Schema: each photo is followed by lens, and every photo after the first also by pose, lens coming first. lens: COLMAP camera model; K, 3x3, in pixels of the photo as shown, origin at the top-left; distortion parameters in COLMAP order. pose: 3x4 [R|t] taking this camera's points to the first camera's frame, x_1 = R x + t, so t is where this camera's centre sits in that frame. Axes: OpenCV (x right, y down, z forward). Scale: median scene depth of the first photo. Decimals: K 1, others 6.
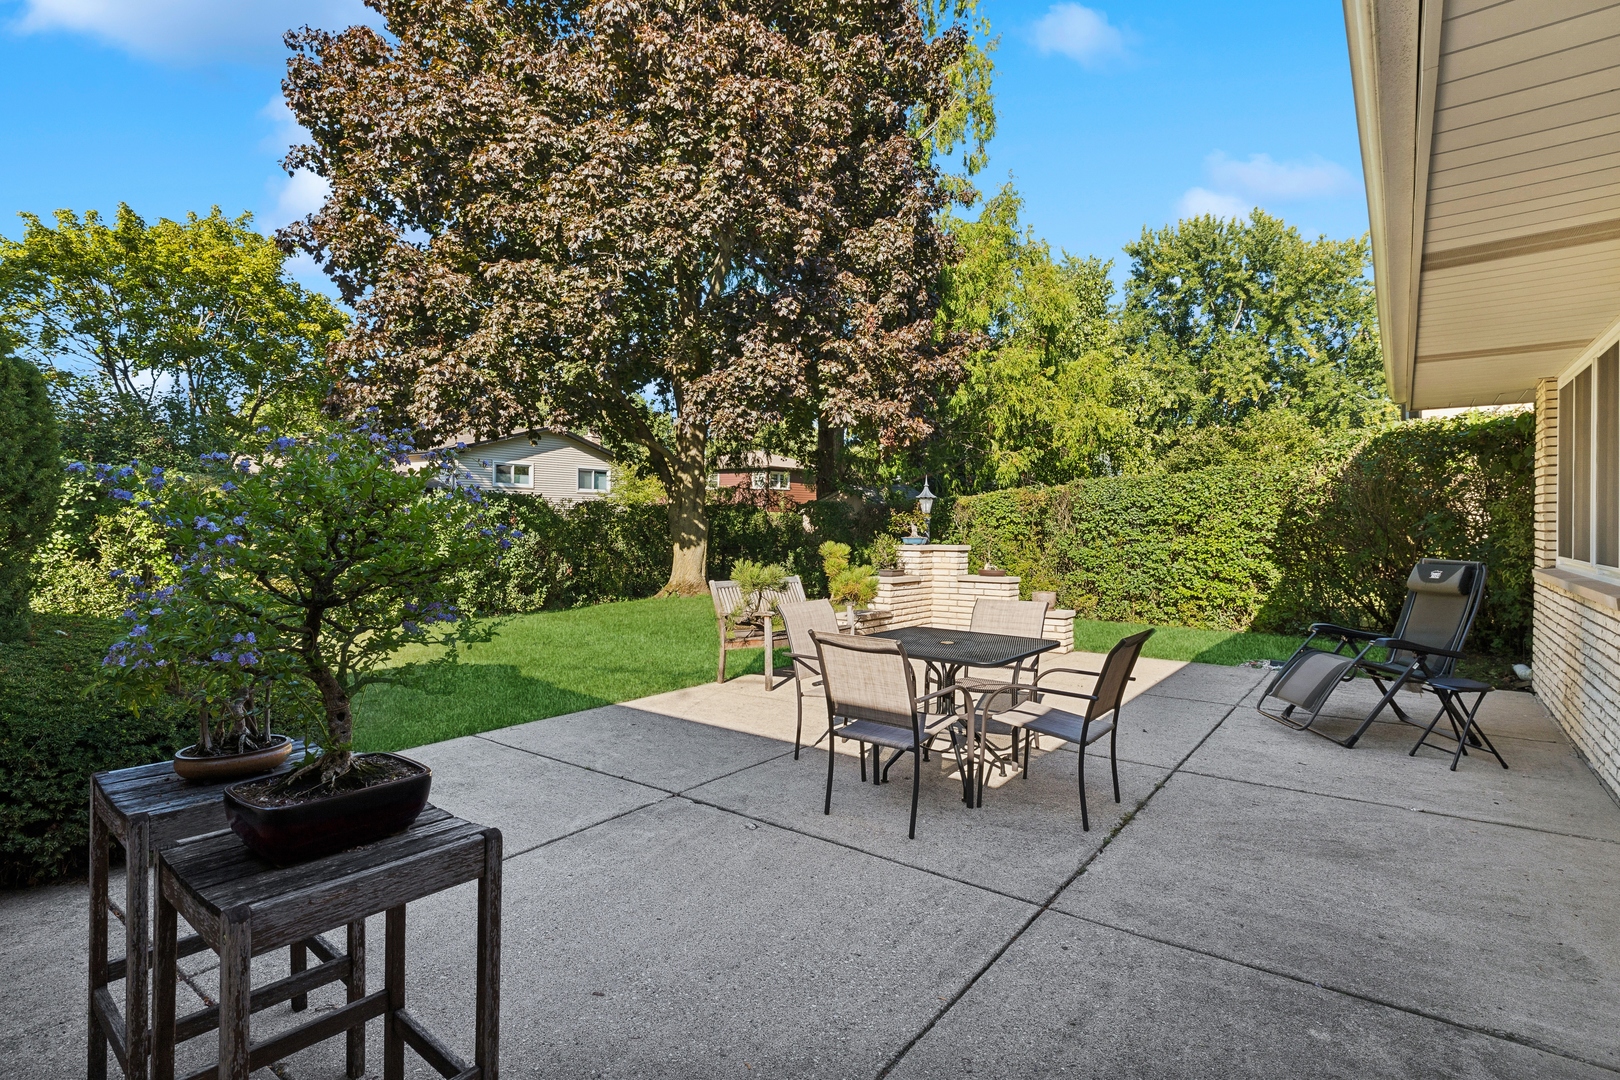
lens RADIAL K [[790.8, 0, 822.0], [0, 790.8, 515.7], [0, 0, 1]] dist [-0.000097, 0.000475]
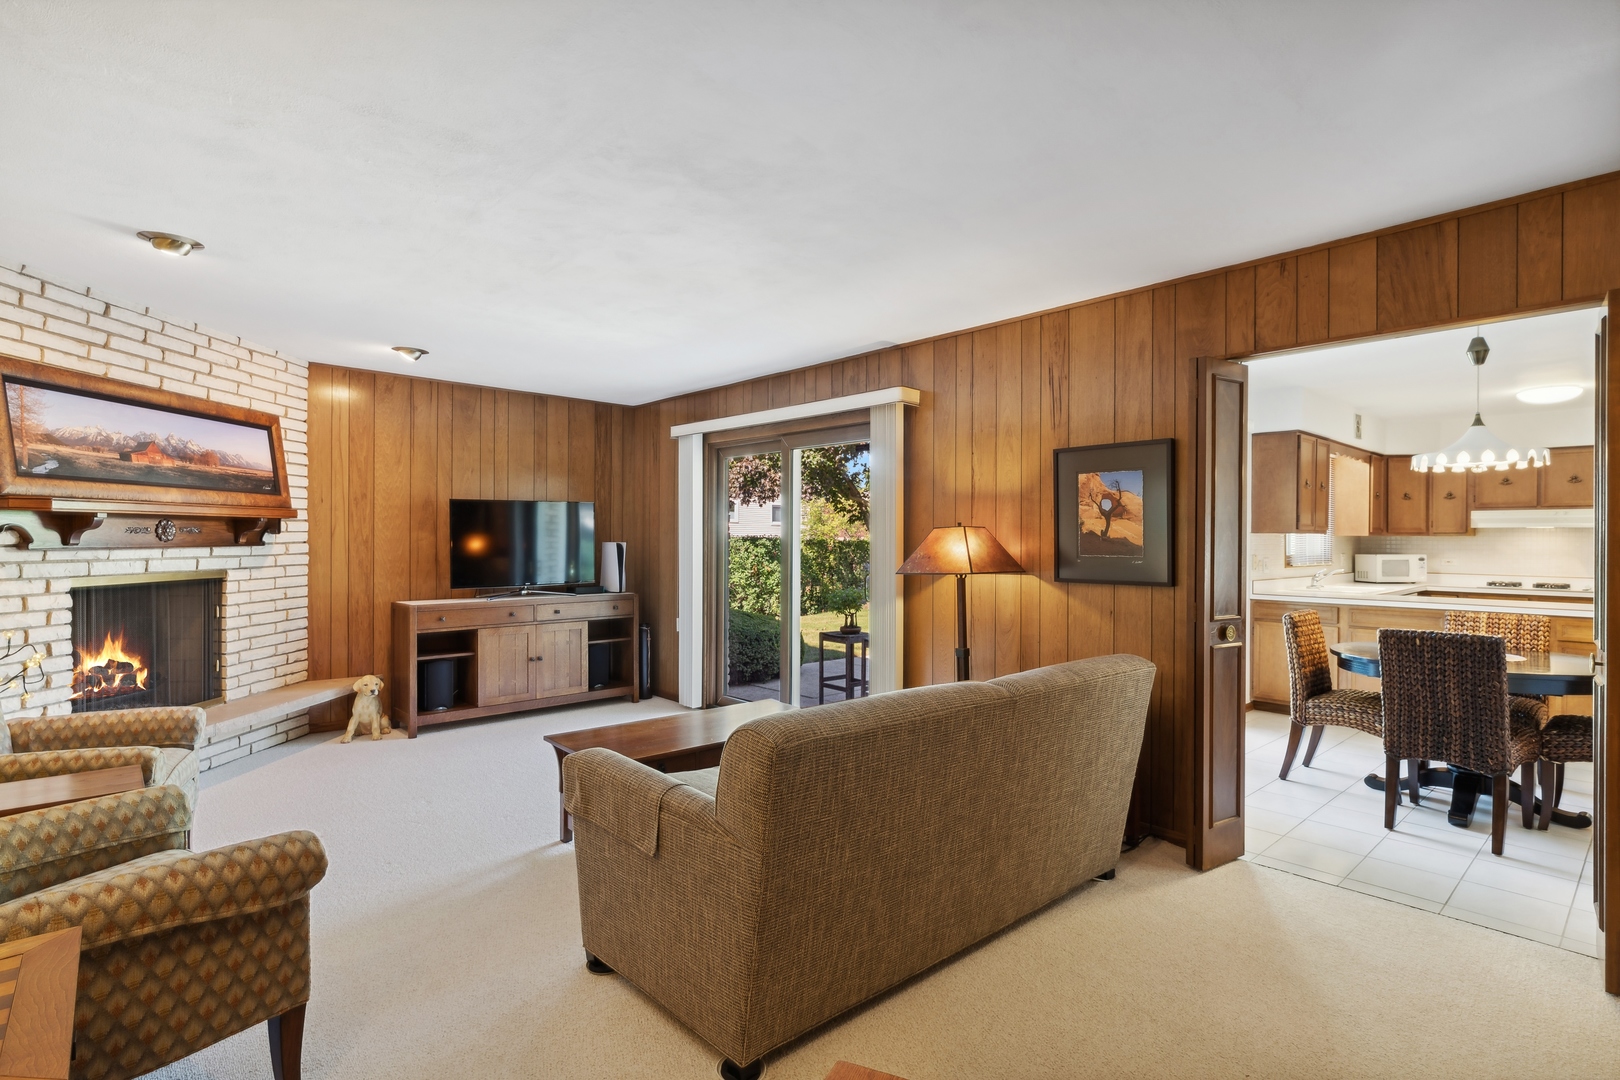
lens RADIAL K [[790.8, 0, 806.1], [0, 790.8, 544.9], [0, 0, 1]] dist [-0.000097, 0.000475]
pose [[0.981821, -0.002788, -0.189788, -0.055599], [0.004567, 0.999950, 0.008936, -0.033235], [0.189754, -0.009640, 0.981784, -0.581747]]
